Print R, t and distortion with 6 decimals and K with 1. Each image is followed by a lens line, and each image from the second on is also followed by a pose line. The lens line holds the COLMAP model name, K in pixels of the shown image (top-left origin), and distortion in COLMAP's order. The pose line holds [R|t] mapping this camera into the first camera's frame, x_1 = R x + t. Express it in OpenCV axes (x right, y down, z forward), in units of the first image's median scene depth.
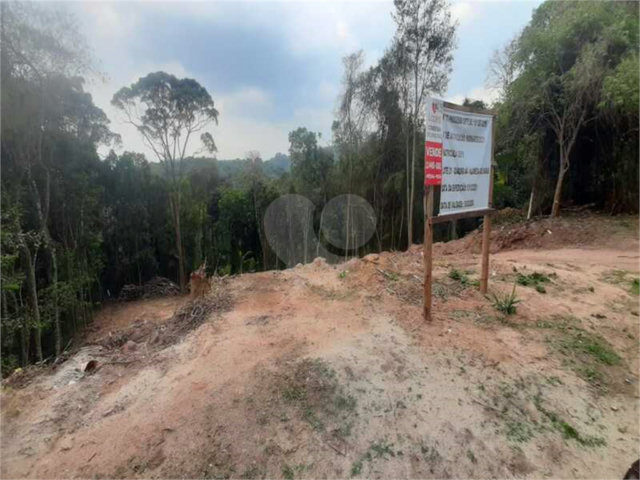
lens RADIAL K [[310.7, 0, 309.6], [0, 310.7, 224.7], [0, 0, 1]] dist [0.001180, -0.013371]
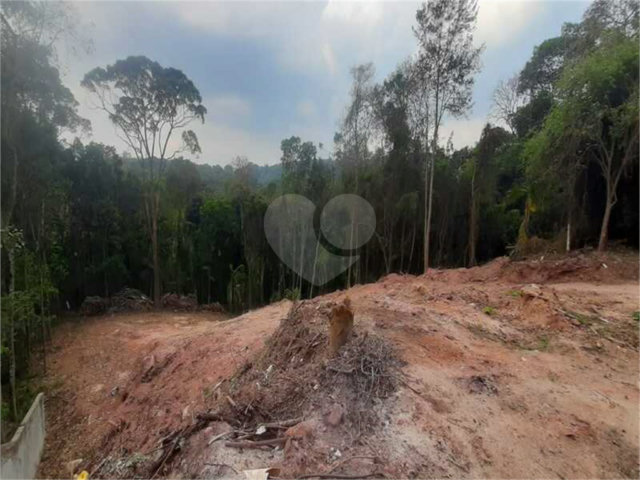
lens RADIAL K [[311.4, 0, 302.6], [0, 311.4, 241.5], [0, 0, 1]] dist [0.002731, -0.014137]
pose [[0.988918, 0.064789, 0.133578, -0.162348], [-0.065426, 0.997857, 0.000376, 0.005022], [-0.133268, -0.009111, 0.991038, 0.084396]]
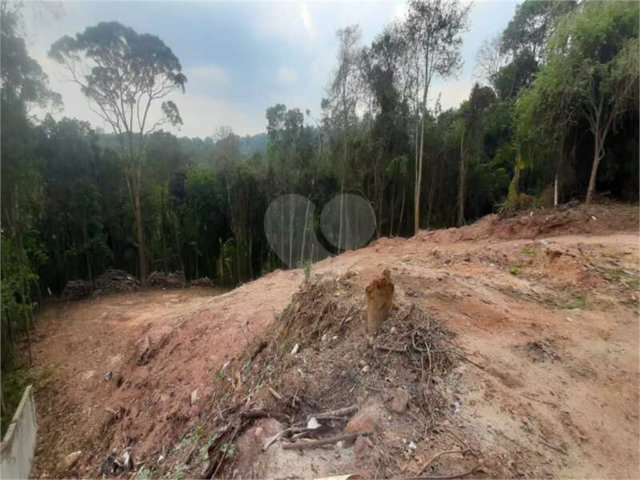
lens RADIAL K [[303.9, 0, 298.7], [0, 303.9, 217.9], [0, 0, 1]] dist [0.001716, -0.013184]
pose [[0.980185, 0.005643, 0.198004, -0.218863], [-0.010494, 0.999670, 0.023457, 0.006135], [-0.197806, -0.025070, 0.979921, 0.139352]]
